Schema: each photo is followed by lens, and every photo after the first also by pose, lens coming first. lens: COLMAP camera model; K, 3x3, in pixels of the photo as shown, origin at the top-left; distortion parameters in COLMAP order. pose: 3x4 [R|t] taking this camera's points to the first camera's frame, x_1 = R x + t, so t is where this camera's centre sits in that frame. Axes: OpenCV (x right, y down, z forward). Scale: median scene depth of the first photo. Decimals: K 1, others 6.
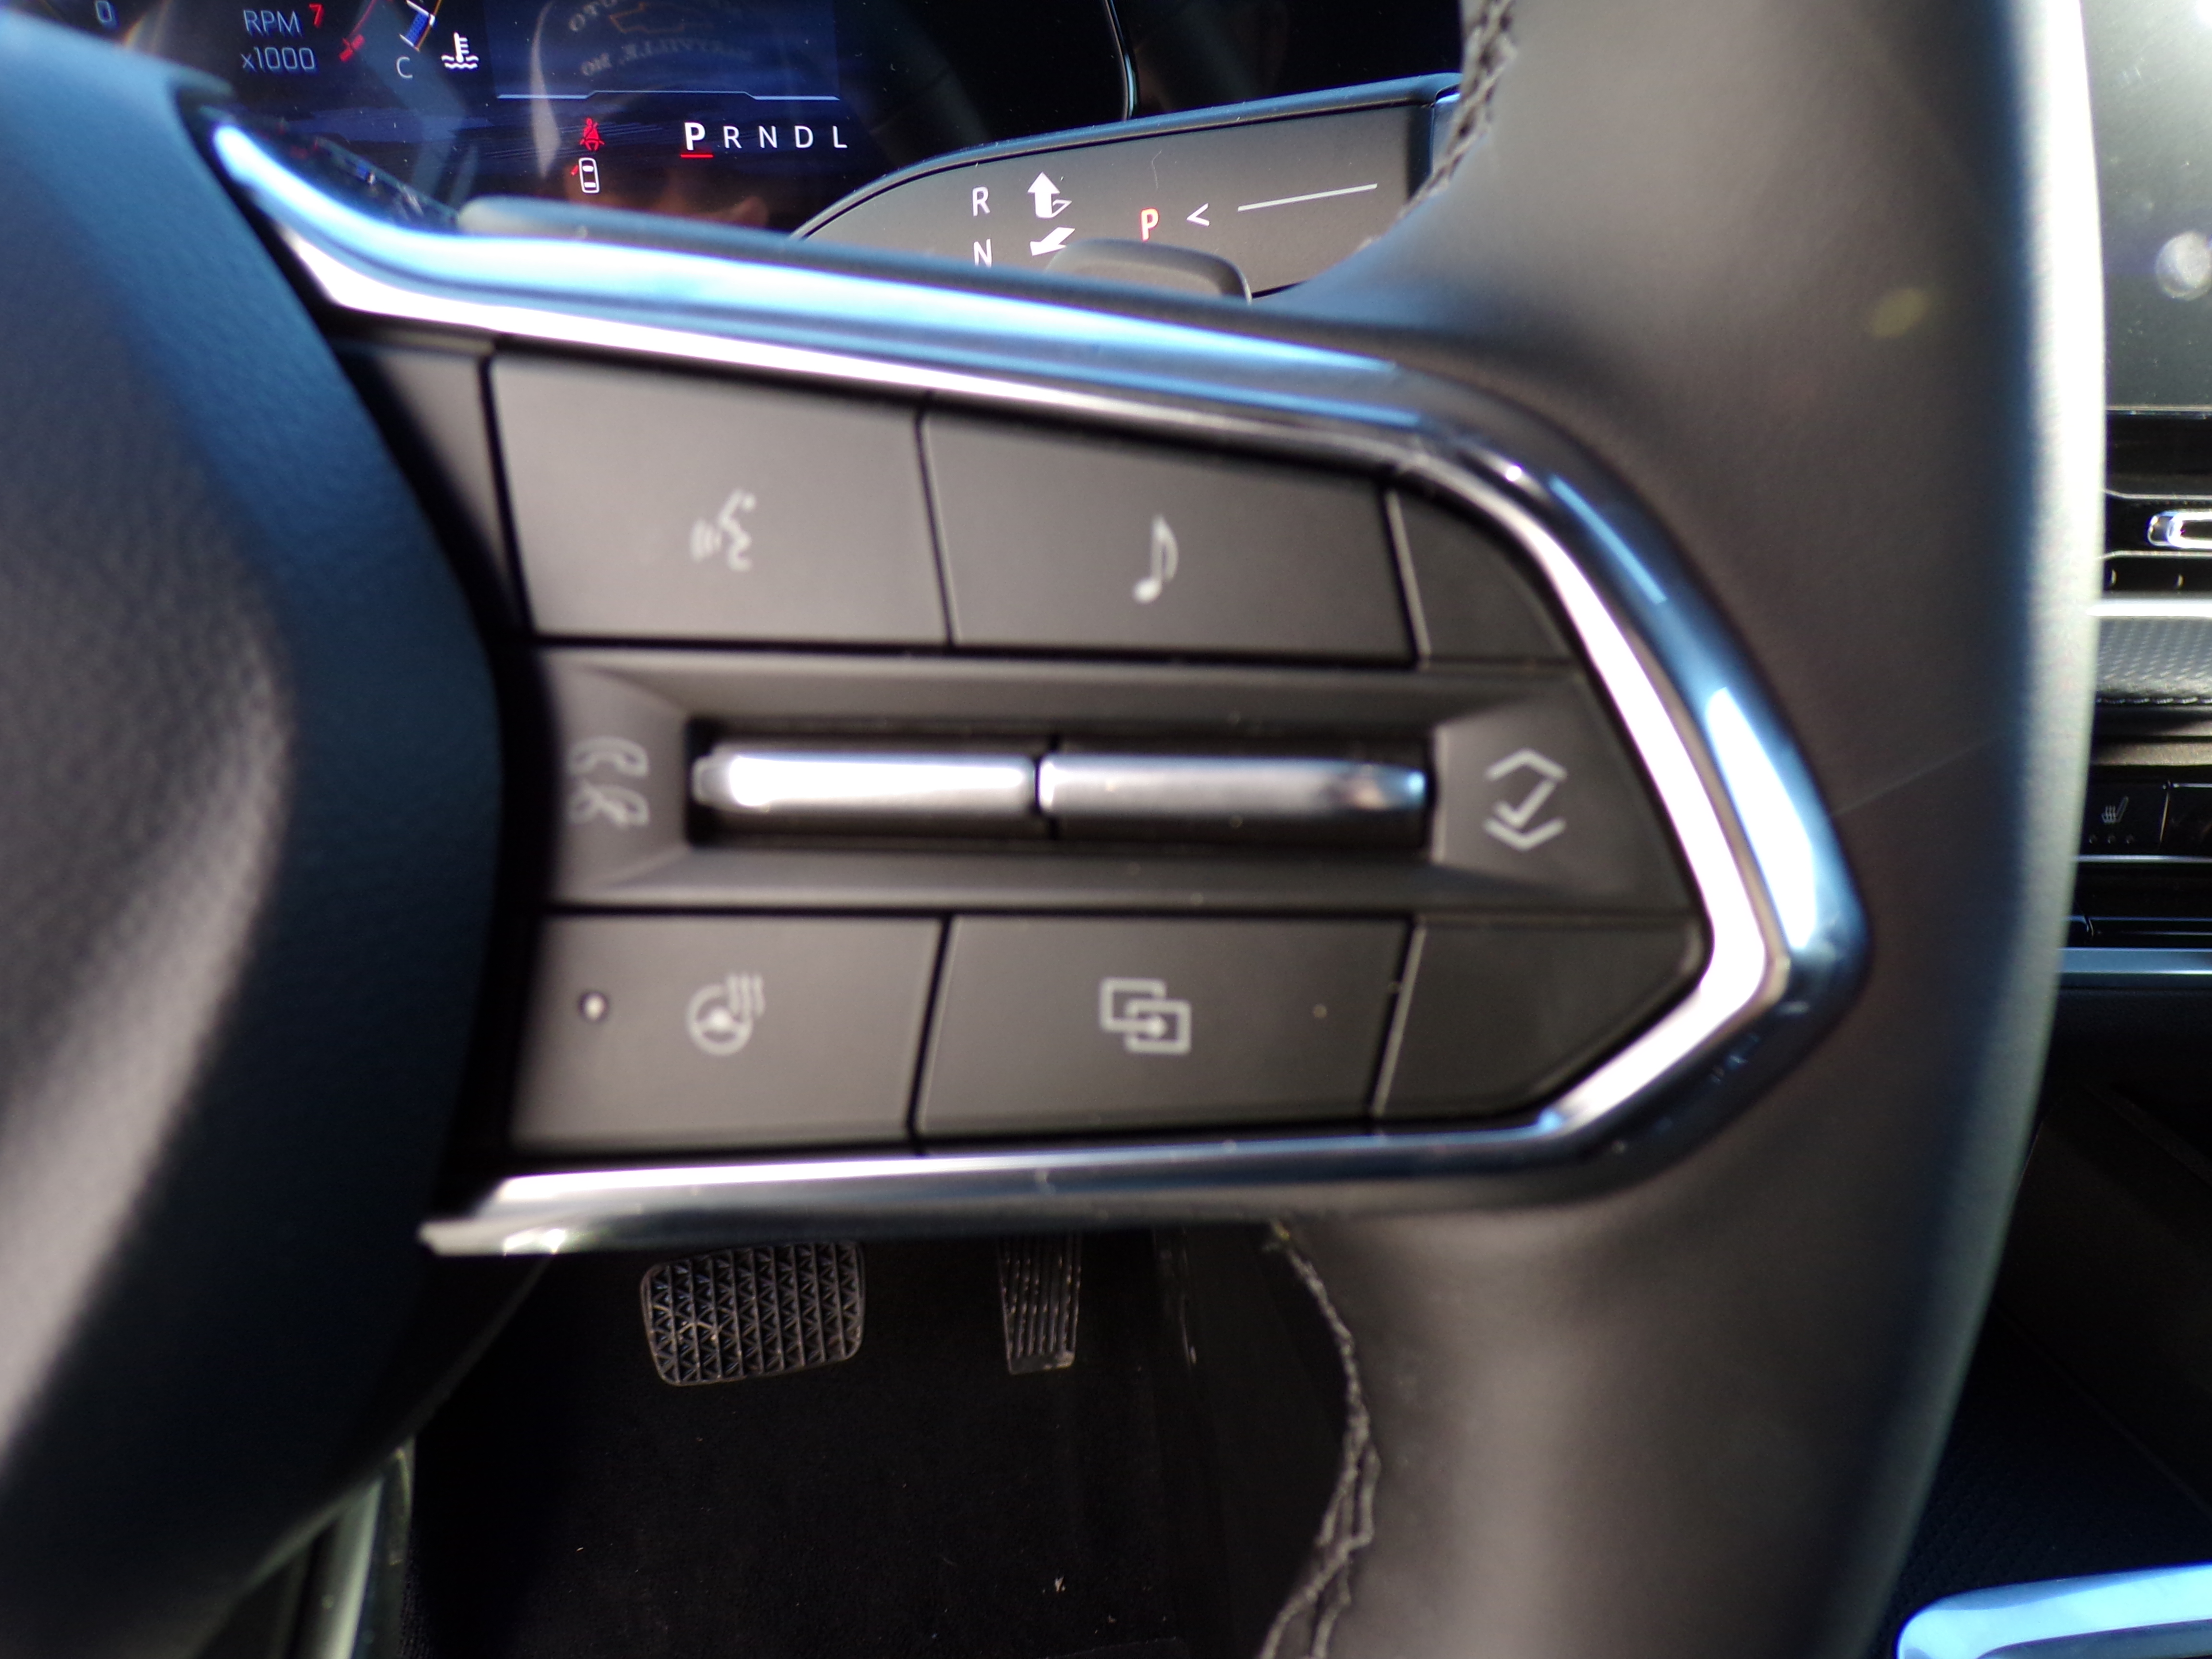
lens RADIAL K [[1521.8, 0, 1142.4], [0, 1521.8, 824.7], [0, 0, 1]] dist [-0.011536, 0.004431]
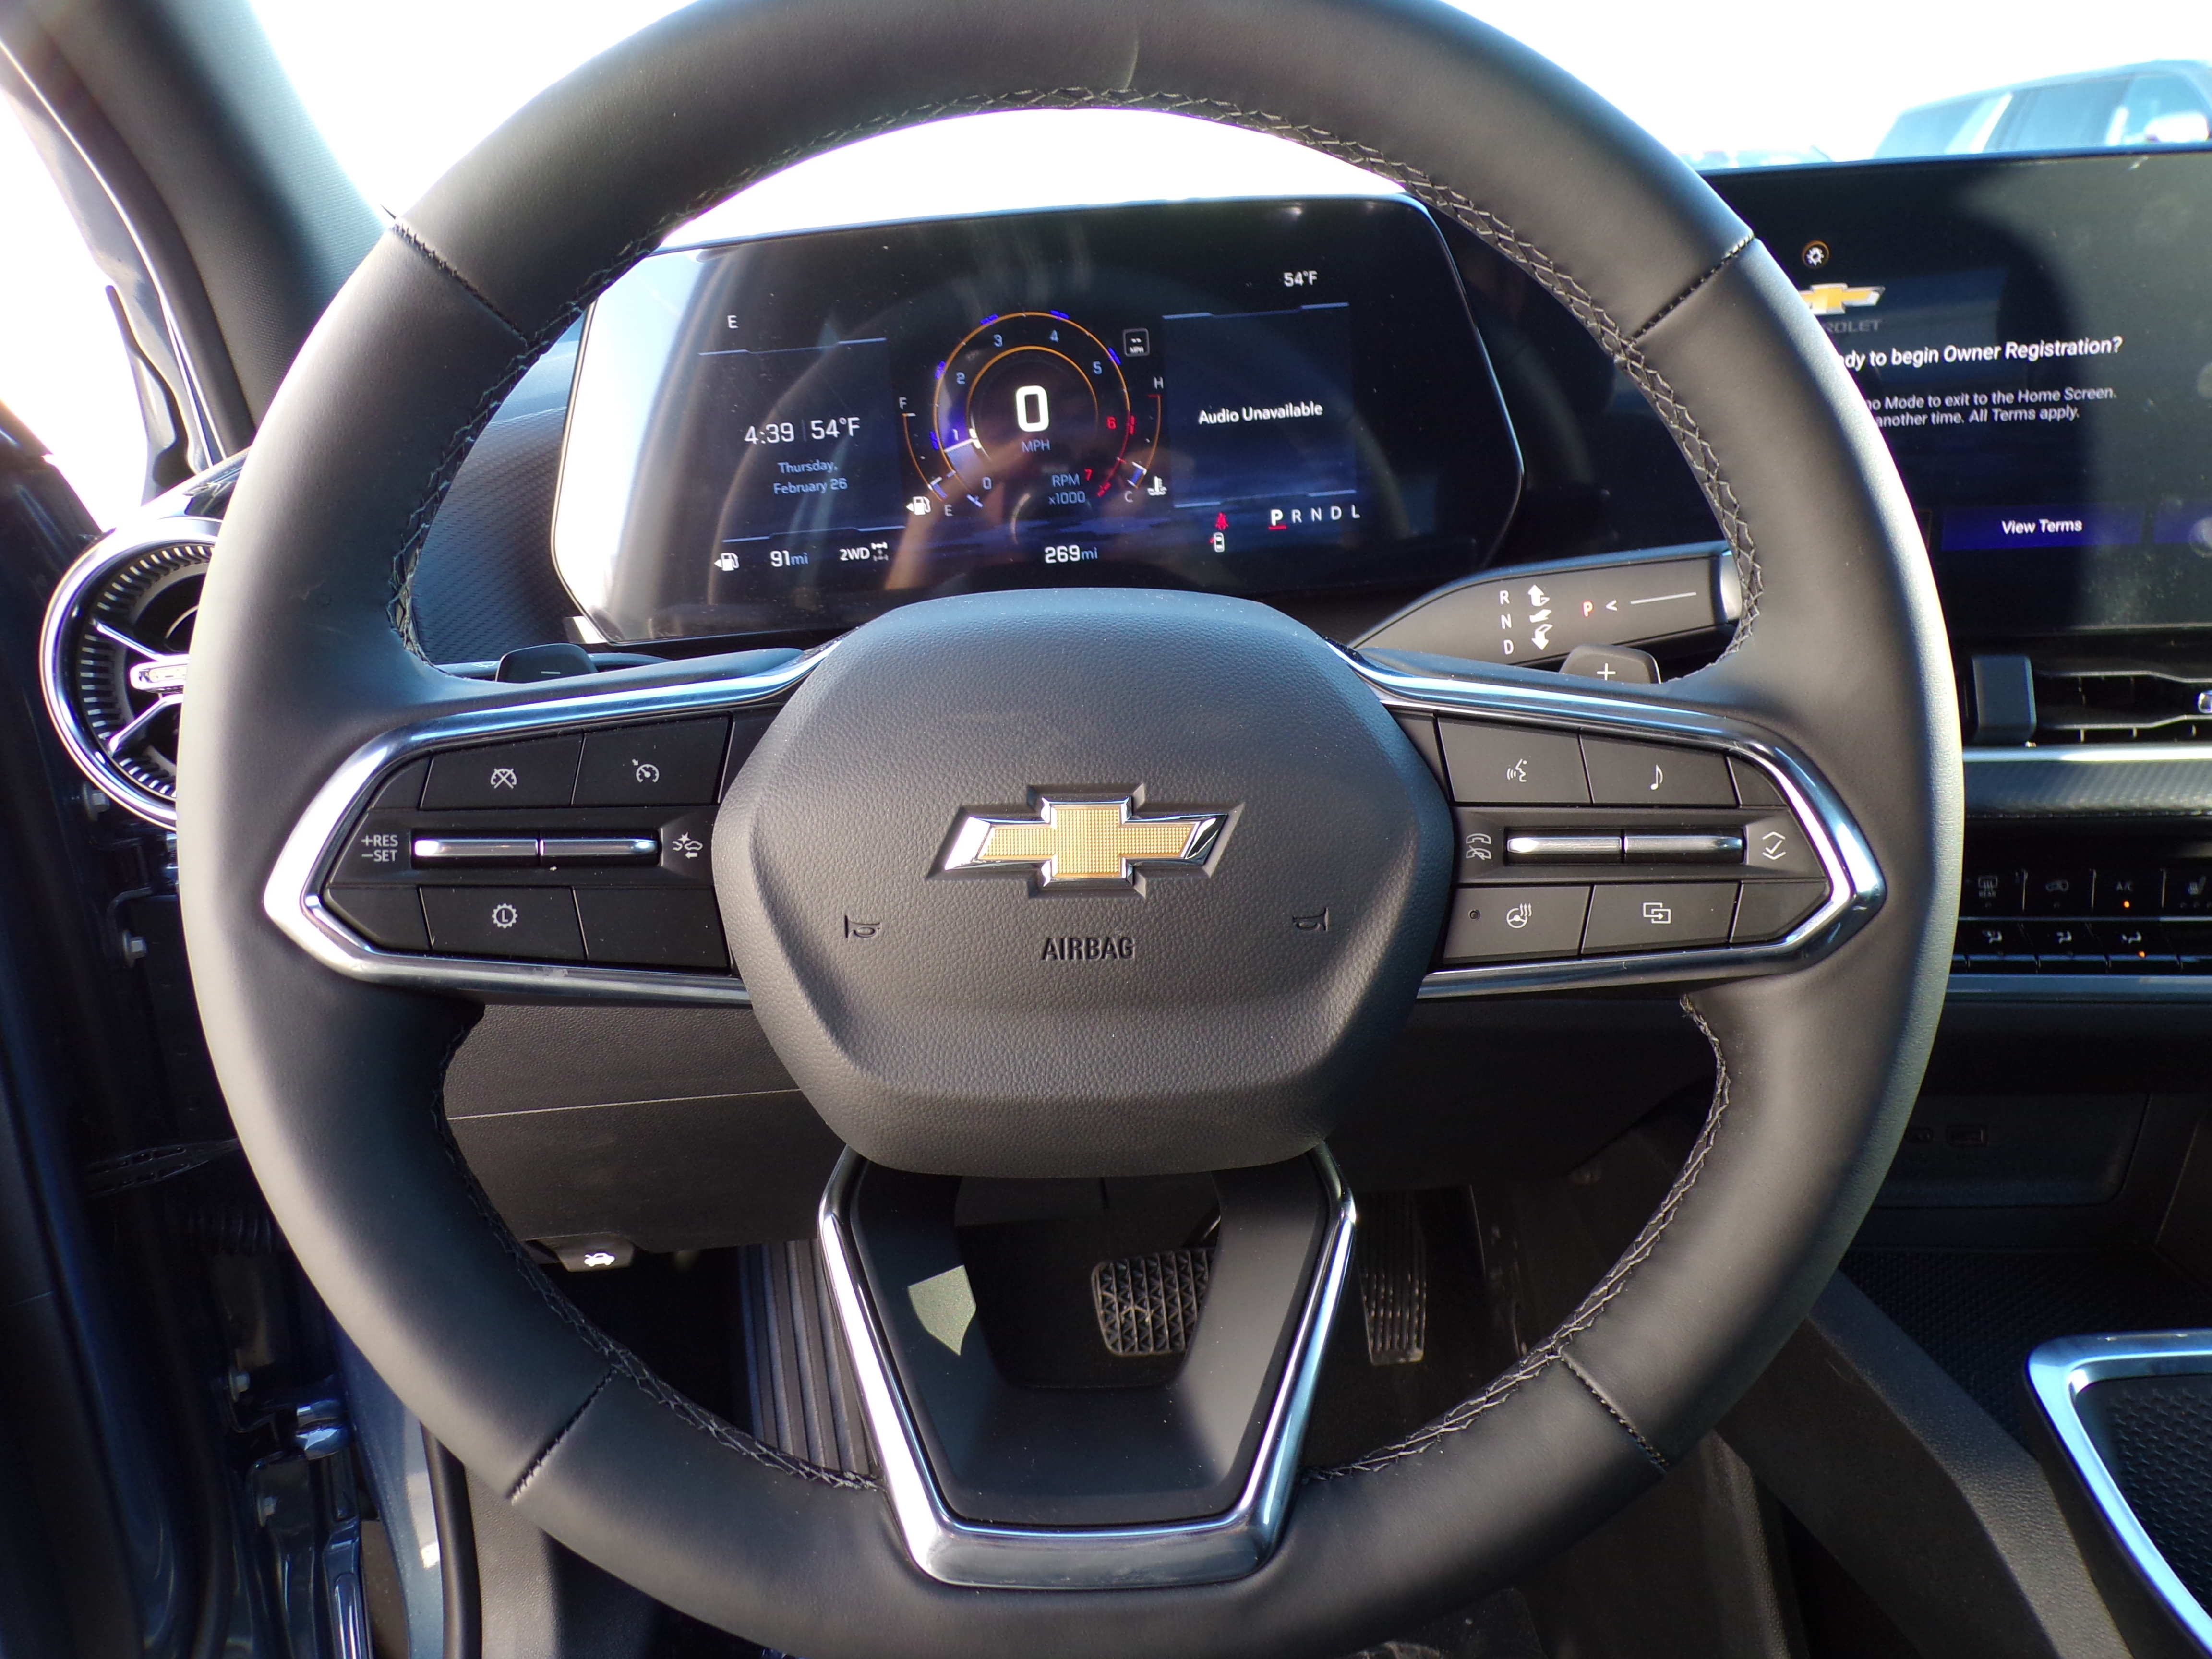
lens RADIAL K [[1521.8, 0, 1096.1], [0, 1521.8, 835.8], [0, 0, 1]] dist [-0.011536, 0.004431]
pose [[0.982949, -0.020638, -0.182718, -0.193823], [0.005724, 0.996634, -0.081779, 0.072621], [0.183790, 0.079338, 0.979758, -0.818915]]
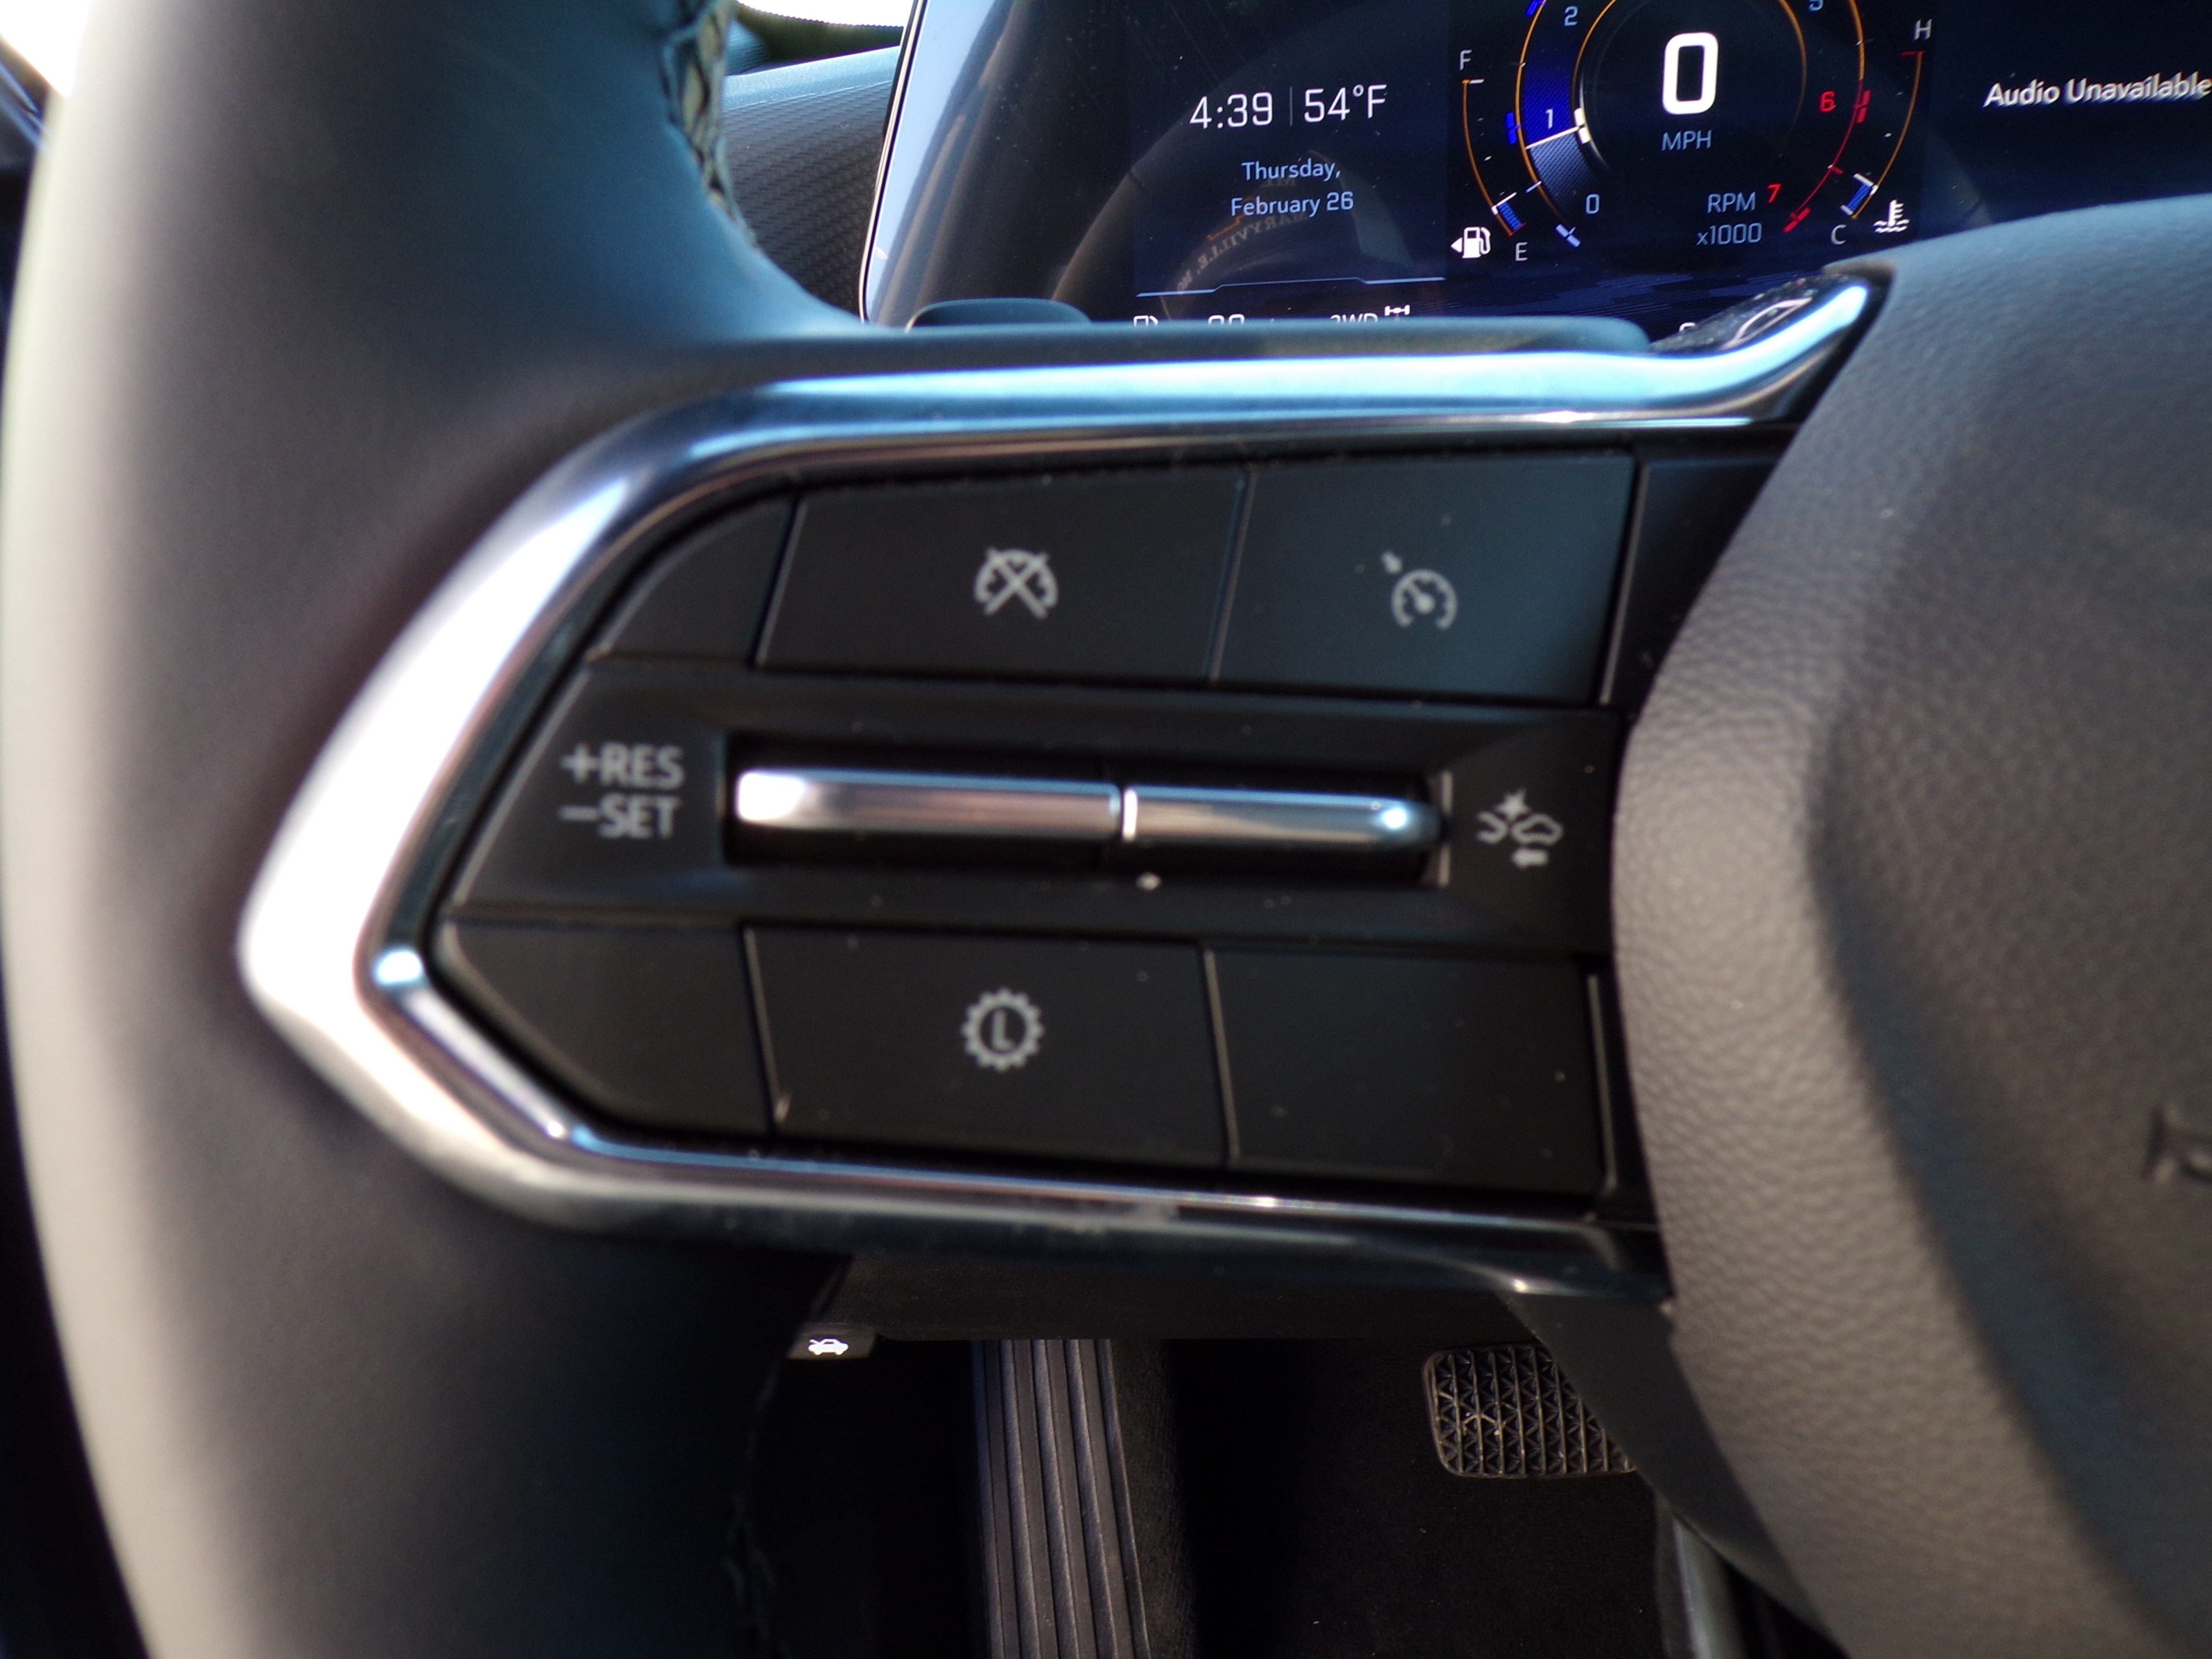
lens RADIAL K [[1521.8, 0, 1118.2], [0, 1521.8, 836.1], [0, 0, 1]] dist [-0.011536, 0.004431]
pose [[0.964144, 0.037342, -0.262740, -0.688665], [-0.052071, 0.997425, -0.049322, 0.012264], [0.260222, 0.061235, 0.963605, -0.159375]]
